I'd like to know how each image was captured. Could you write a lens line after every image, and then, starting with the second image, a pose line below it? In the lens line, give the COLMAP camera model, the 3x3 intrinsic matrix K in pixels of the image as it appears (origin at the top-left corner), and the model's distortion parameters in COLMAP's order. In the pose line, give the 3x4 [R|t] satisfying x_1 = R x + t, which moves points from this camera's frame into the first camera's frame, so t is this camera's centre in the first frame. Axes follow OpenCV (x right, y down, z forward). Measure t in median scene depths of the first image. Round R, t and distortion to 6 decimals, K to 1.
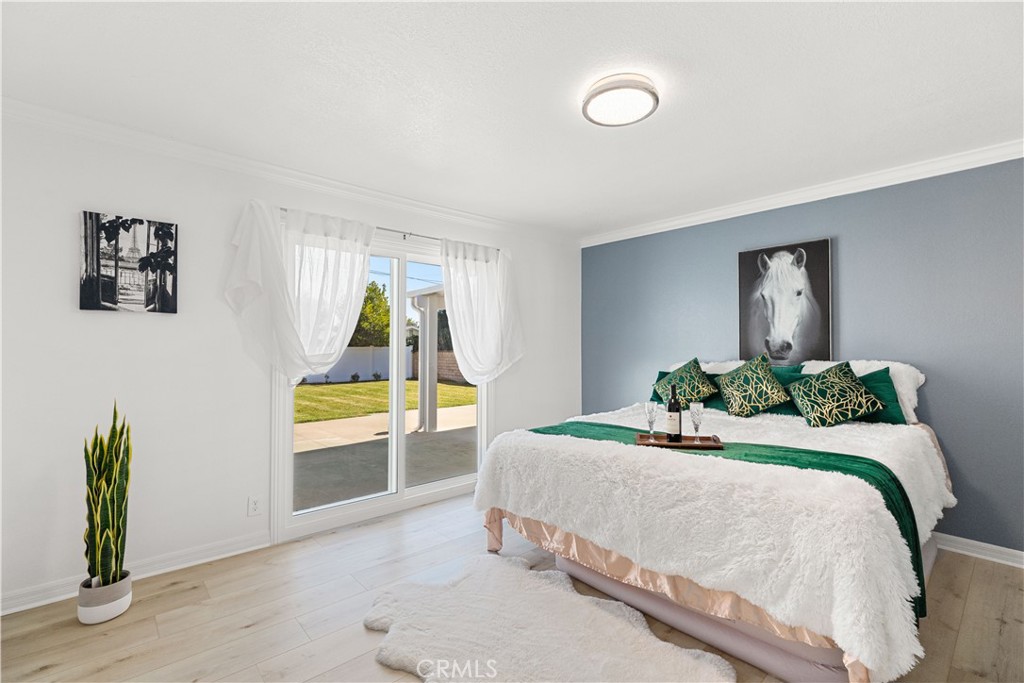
lens RADIAL K [[459.3, 0, 507.1], [0, 459.3, 344.8], [0, 0, 1]] dist [0.001430, 0.000173]
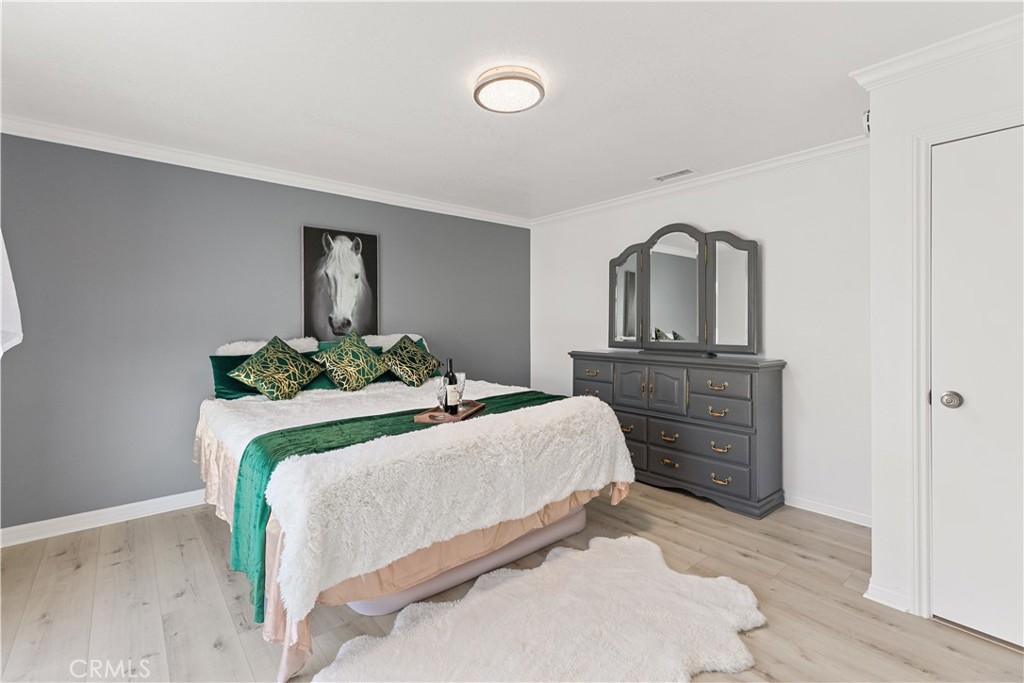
lens RADIAL K [[458.4, 0, 510.5], [0, 458.4, 324.3], [0, 0, 1]] dist [0.000204, 0.000067]
pose [[0.024103, 0.001287, 0.999709, -0.512265], [-0.004740, 0.999988, -0.001173, 0.005934], [-0.999698, -0.004710, 0.024109, 0.618313]]
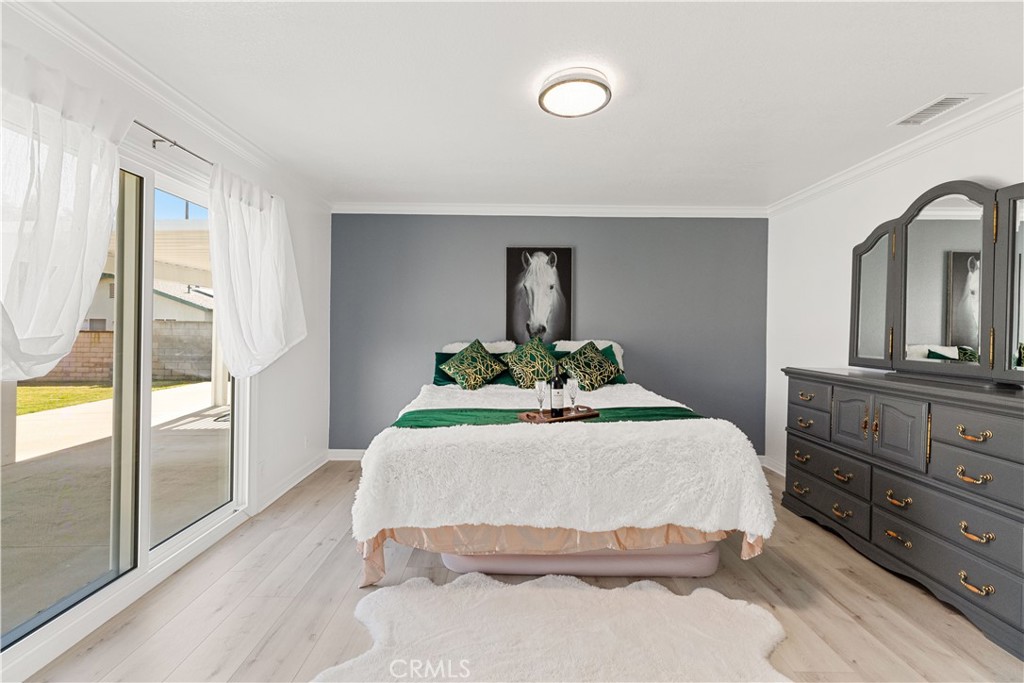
lens RADIAL K [[456.2, 0, 507.4], [0, 456.2, 332.7], [0, 0, 1]] dist [0.000503, 0.000353]
pose [[0.665610, 0.002775, 0.746295, -0.397824], [-0.016085, 0.999814, 0.010628, 0.001283], [-0.746127, -0.019078, 0.665531, 0.265878]]
